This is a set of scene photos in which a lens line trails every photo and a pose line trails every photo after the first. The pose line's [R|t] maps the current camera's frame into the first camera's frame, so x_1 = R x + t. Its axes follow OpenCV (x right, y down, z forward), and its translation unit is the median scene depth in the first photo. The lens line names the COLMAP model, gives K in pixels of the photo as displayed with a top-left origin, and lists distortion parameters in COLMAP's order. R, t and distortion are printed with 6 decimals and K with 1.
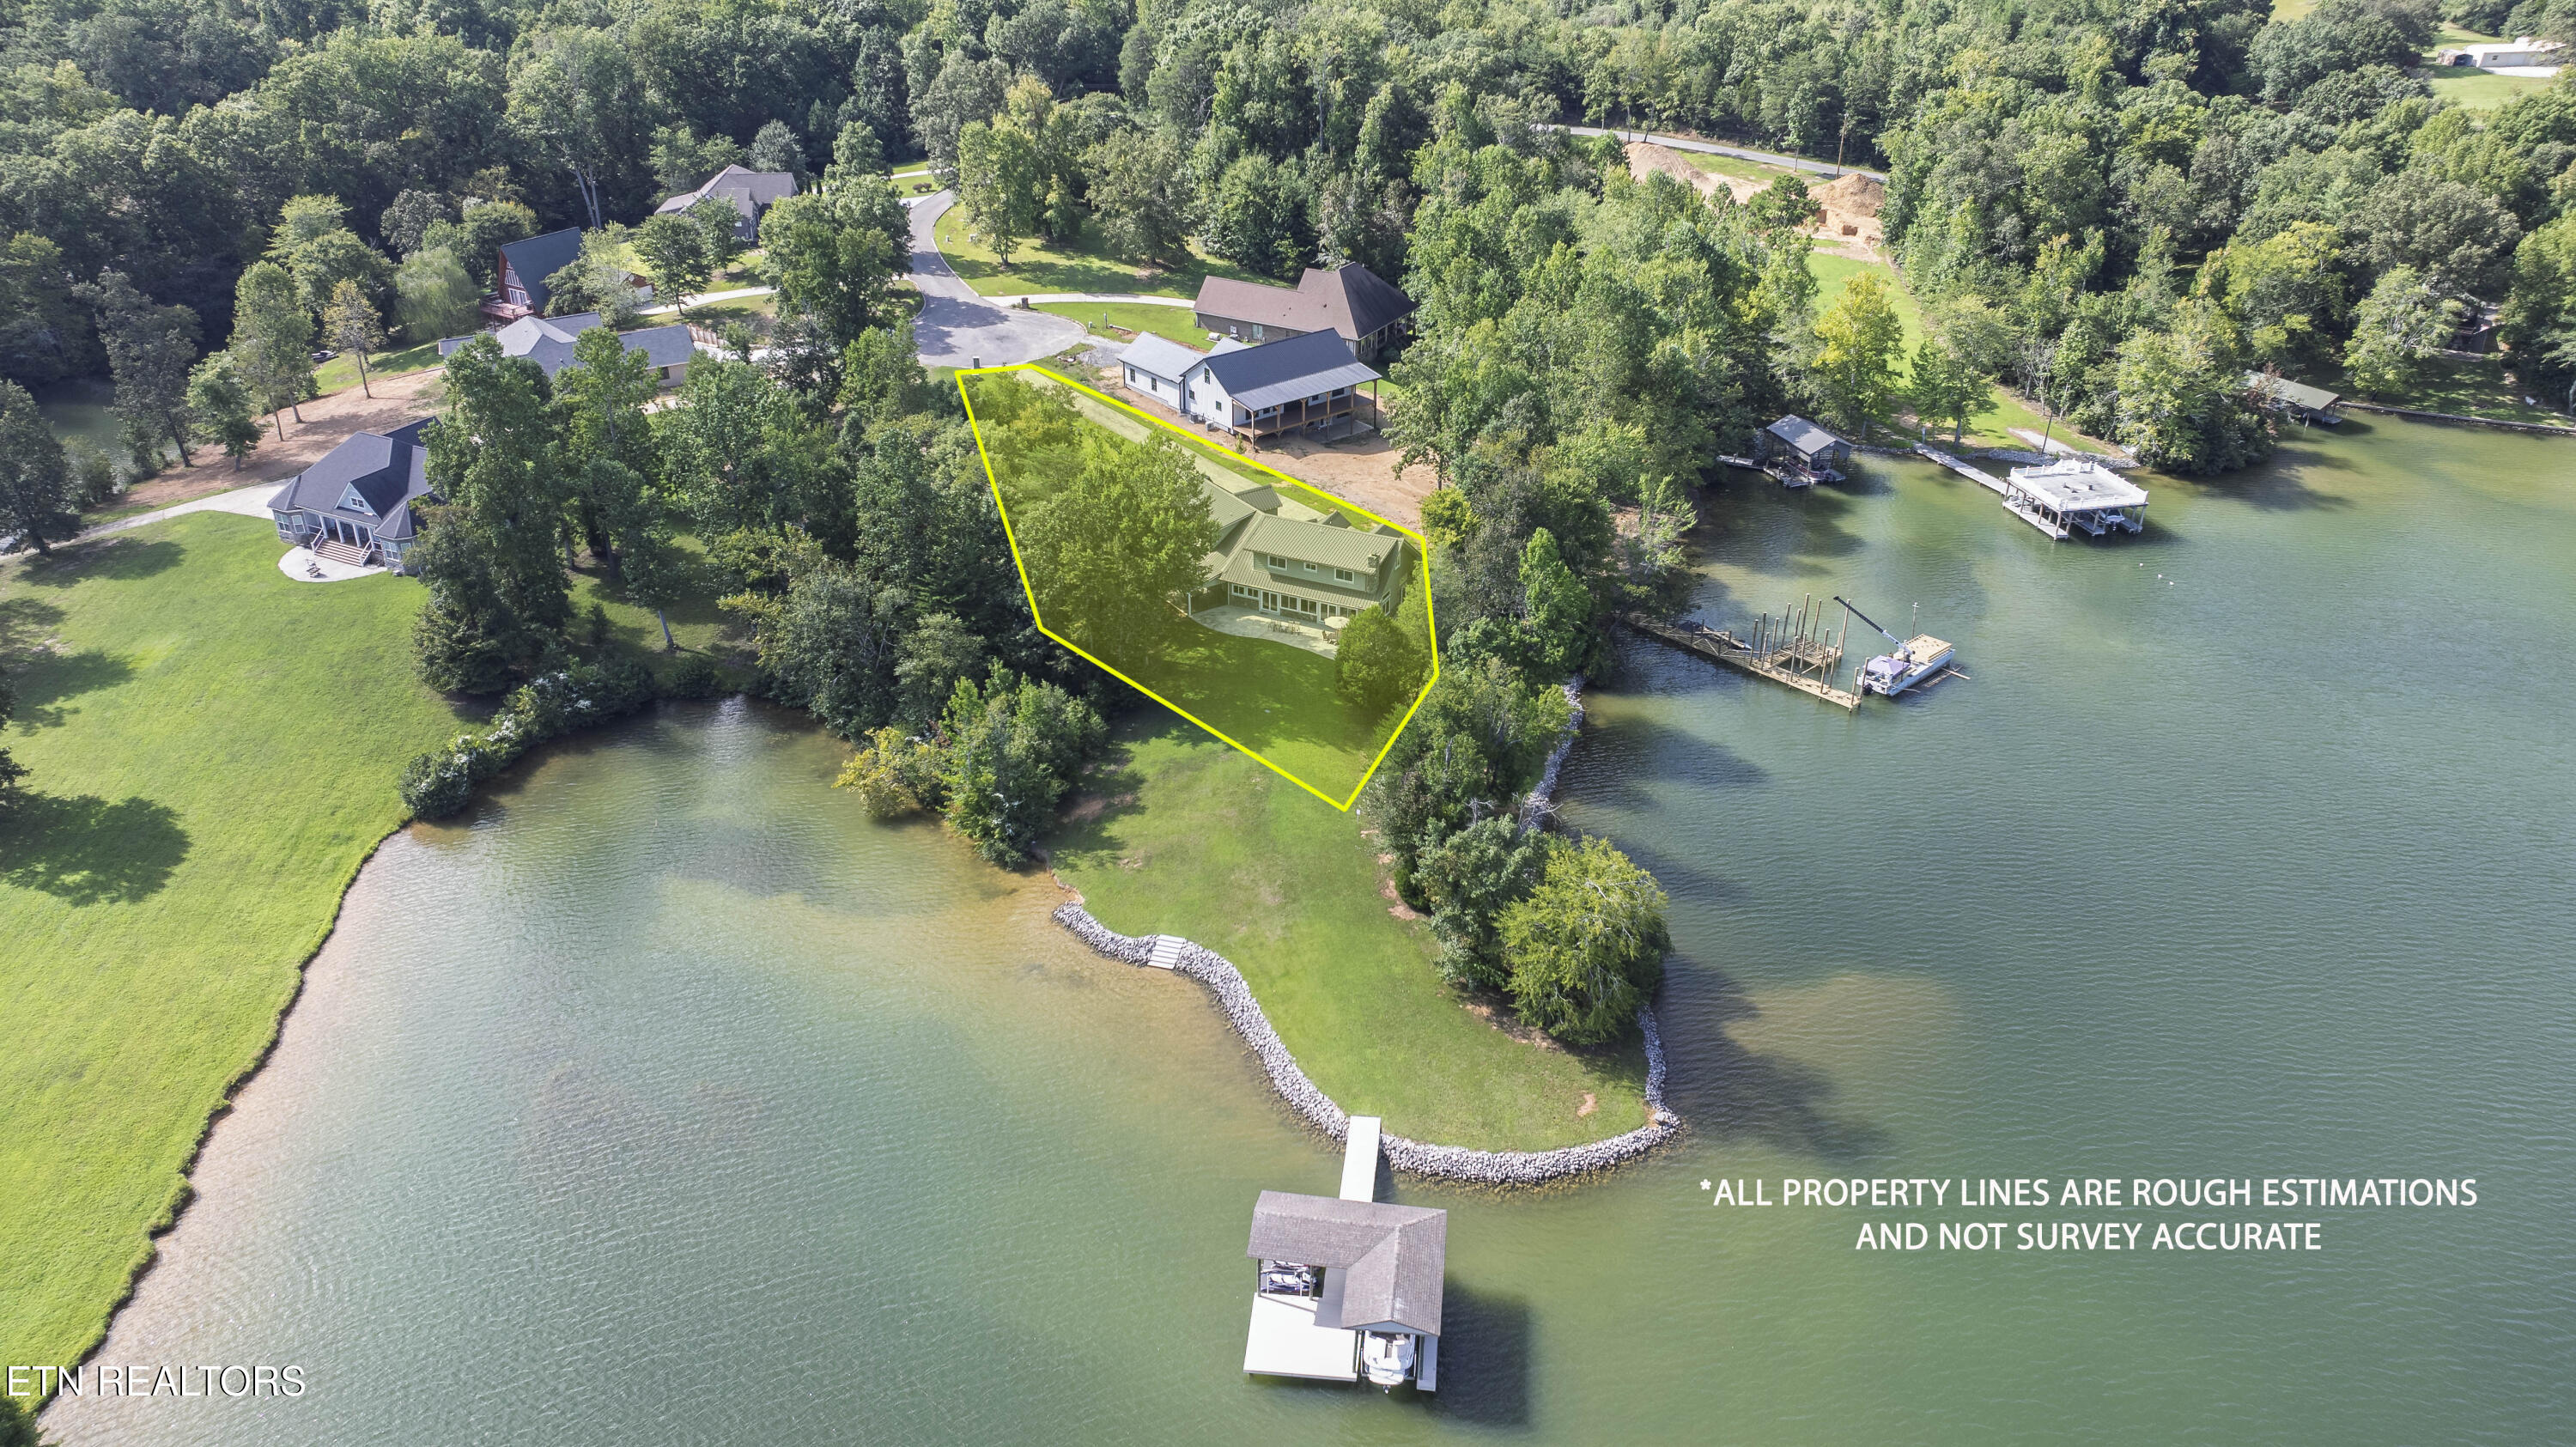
lens RADIAL K [[1809.0, 0, 1296.7], [0, 1809.0, 722.6], [0, 0, 1]] dist [-0.017571, 0.004922]
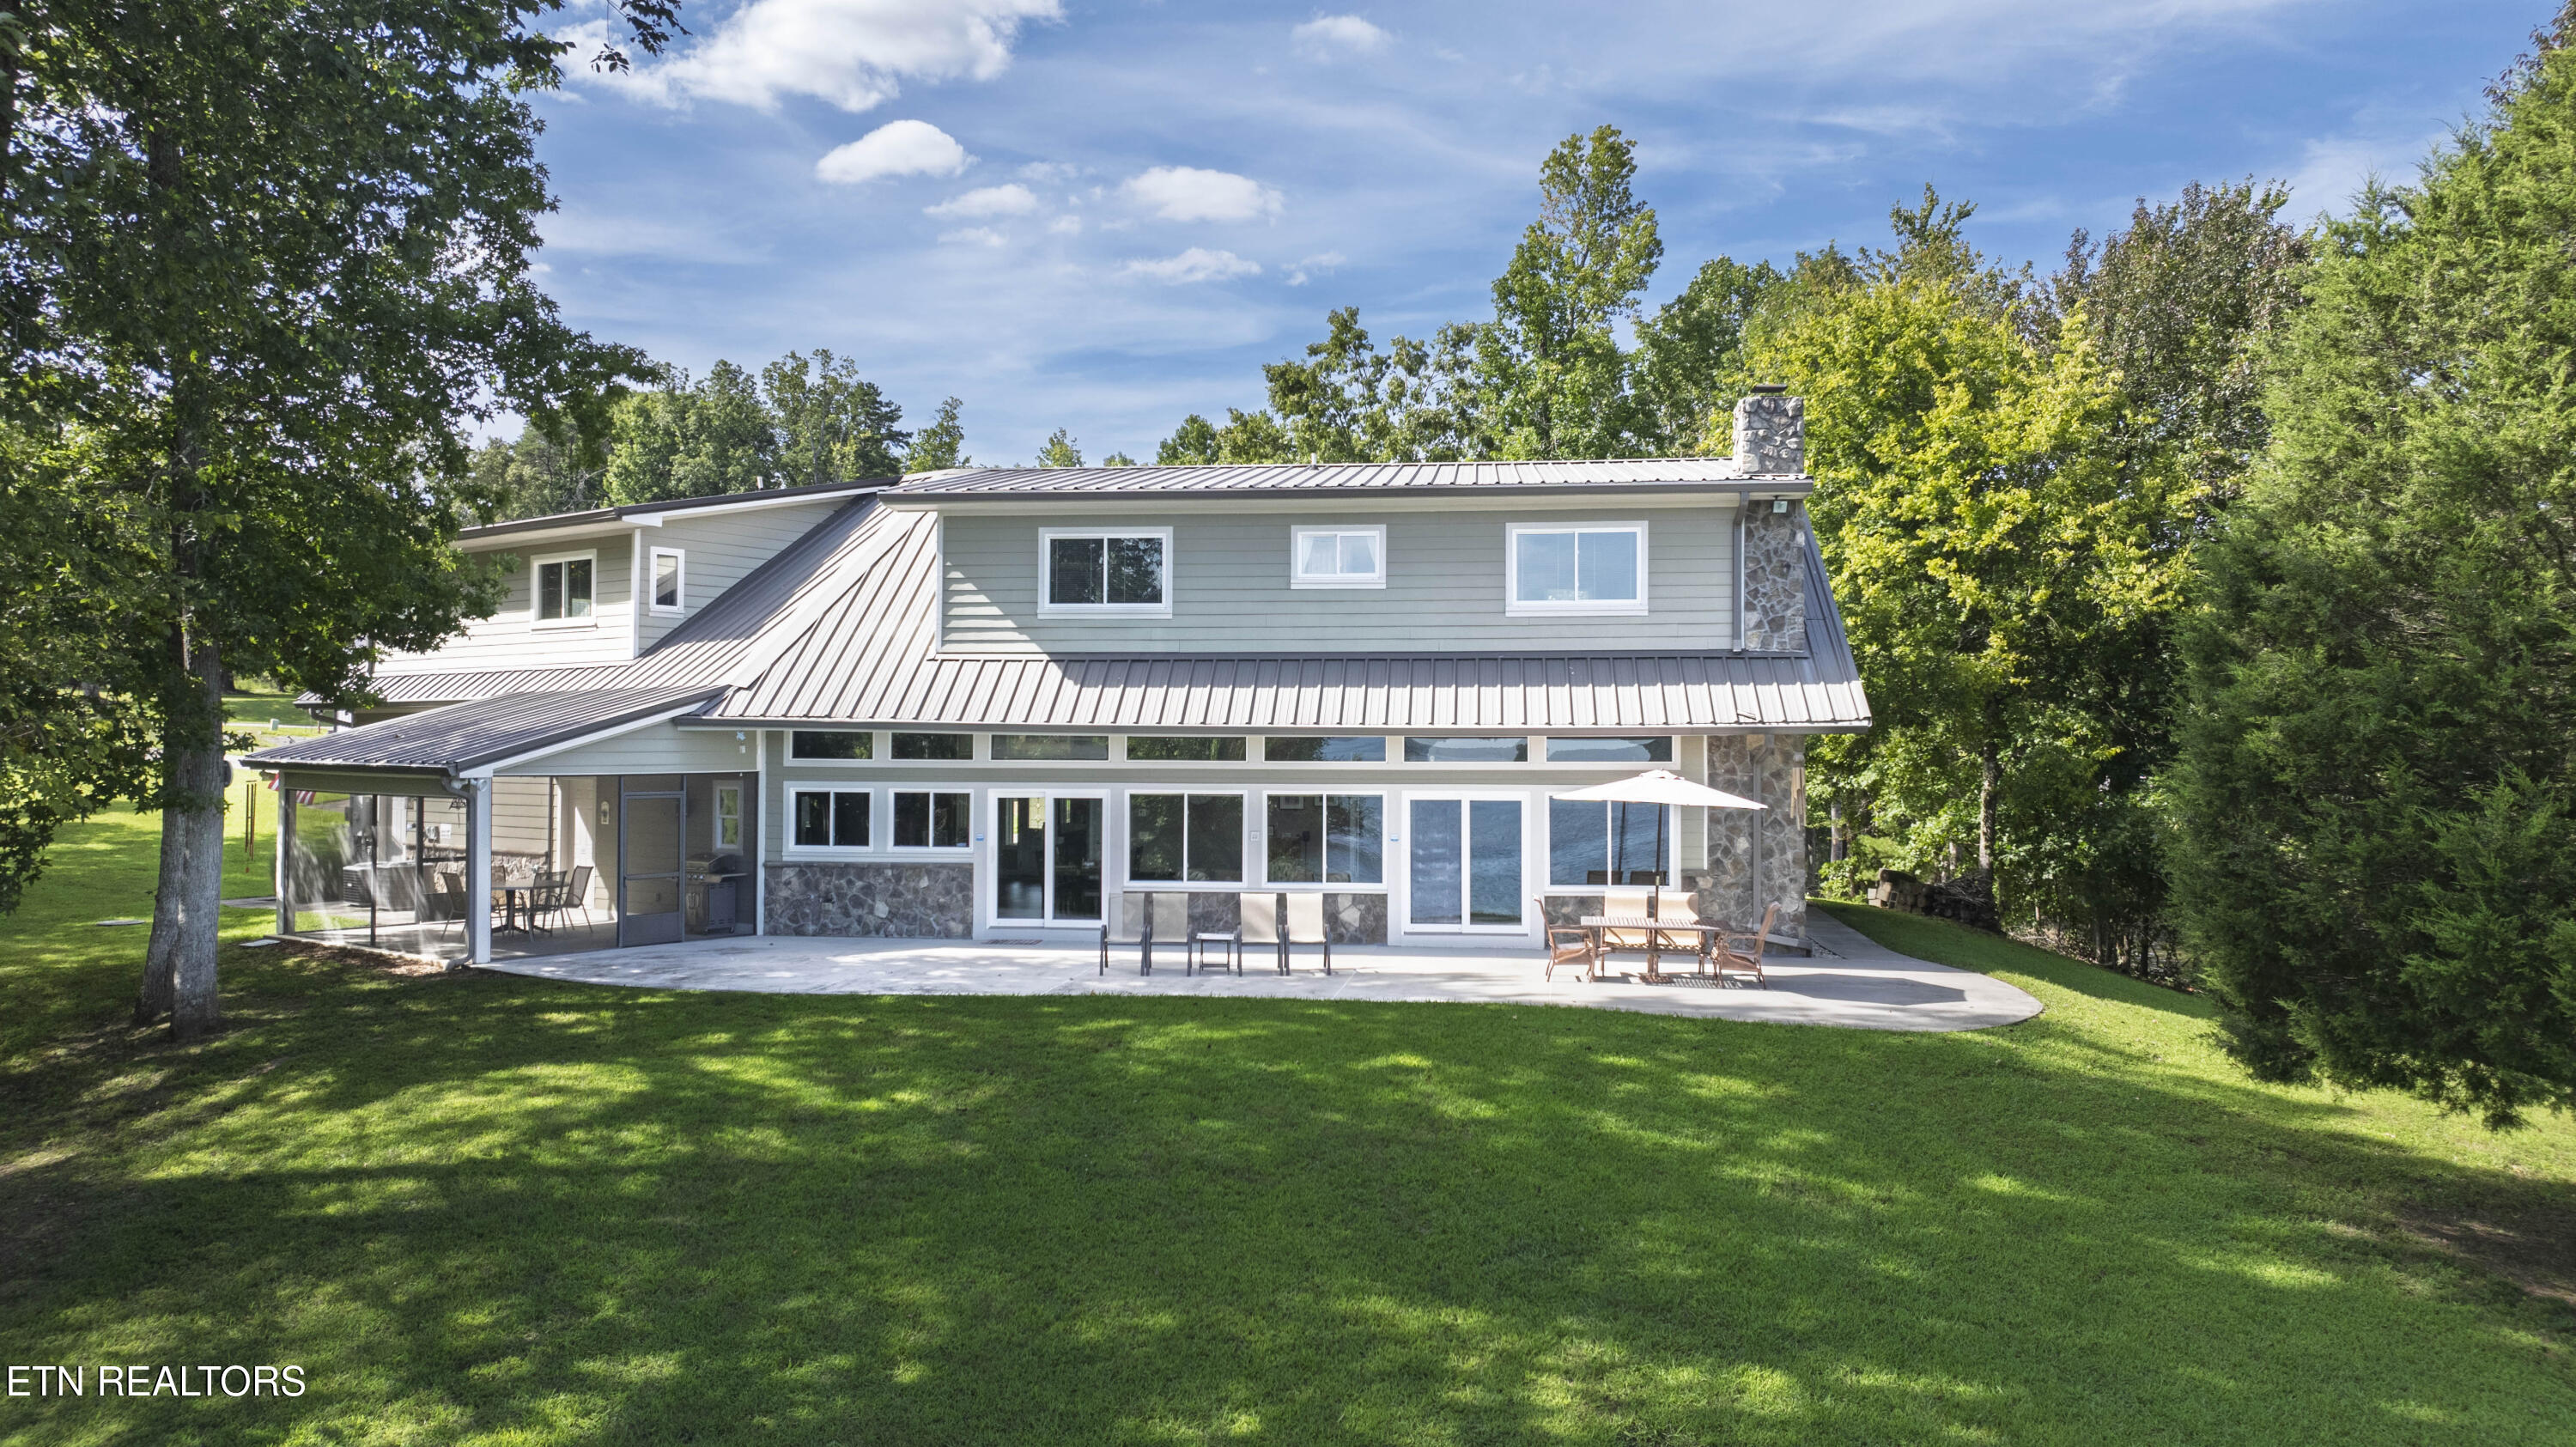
lens RADIAL K [[1815.3, 0, 1297.7], [0, 1815.3, 727.7], [0, 0, 1]] dist [0.003722, -0.056120]
pose [[0.945294, 0.000143, 0.326218, -0.038363], [0.157723, 0.875150, -0.457423, -0.001637], [-0.285555, 0.483852, 0.827252, 0.725006]]
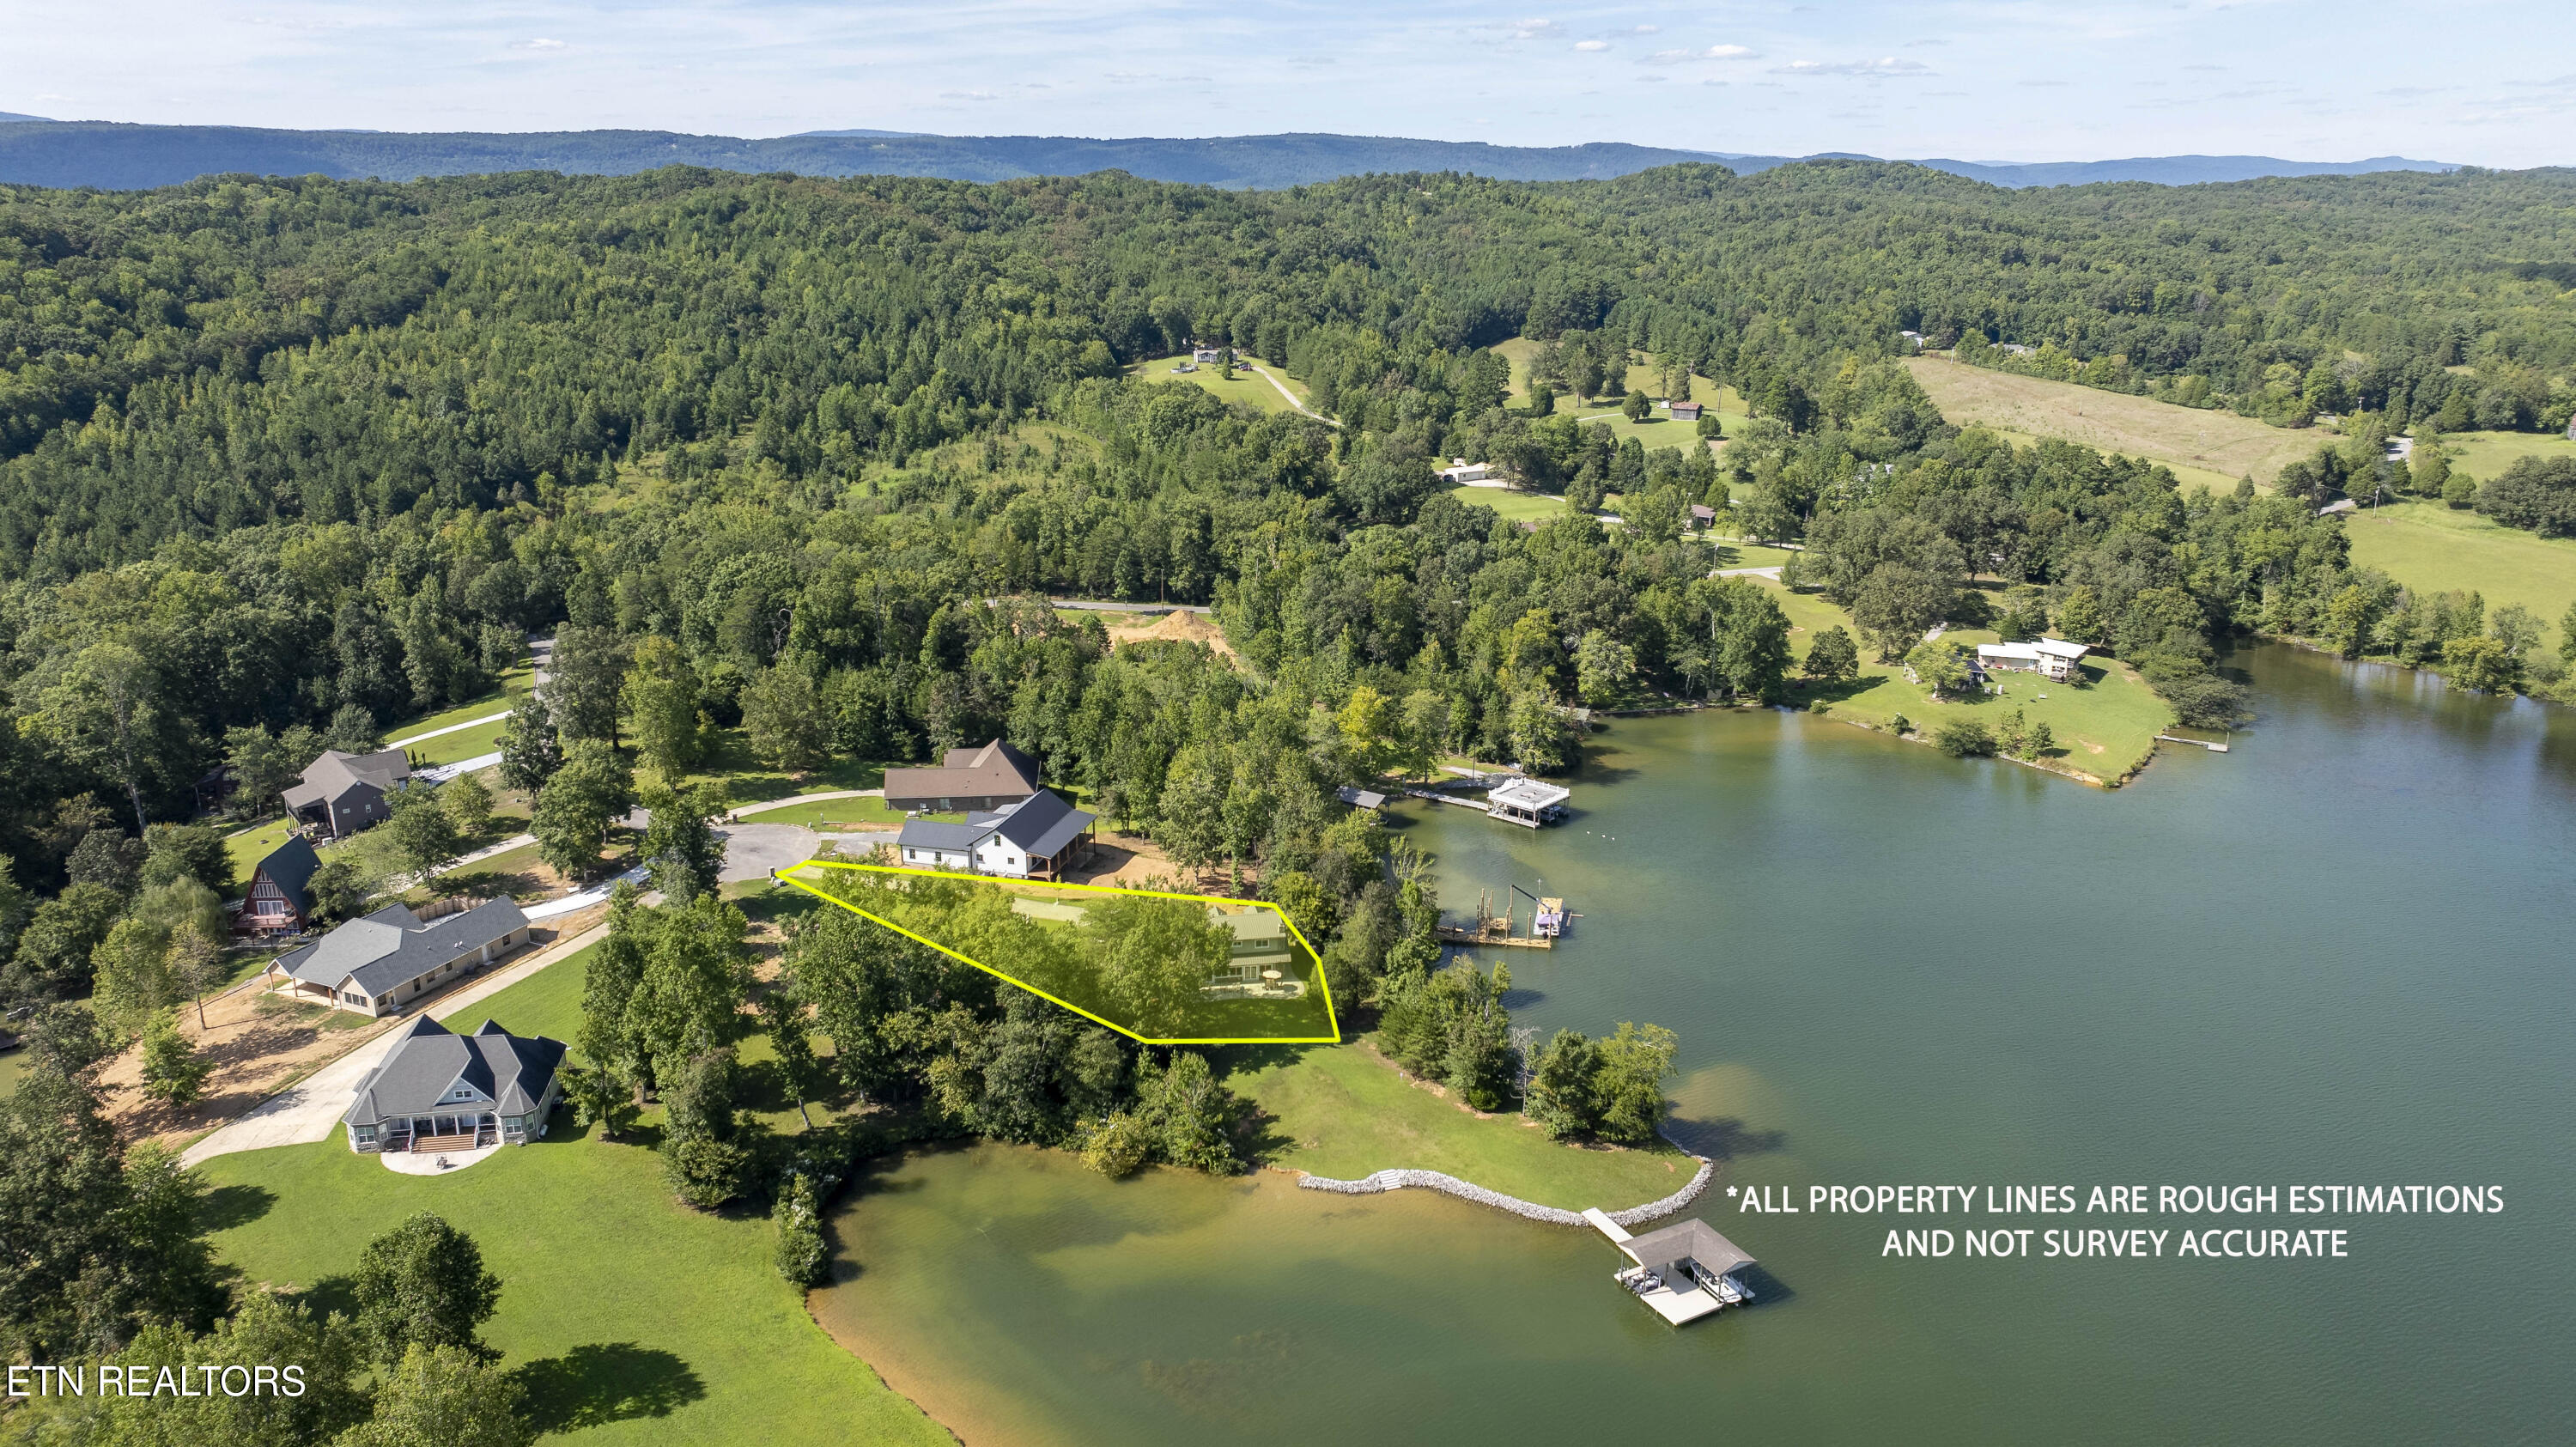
lens RADIAL K [[1815.3, 0, 1297.7], [0, 1815.3, 727.7], [0, 0, 1]] dist [0.003722, -0.056120]
pose [[0.816234, -0.170479, 0.551995, -0.608519], [0.278187, 0.953386, -0.116908, -0.055898], [-0.506334, 0.248982, 0.825611, -0.236765]]
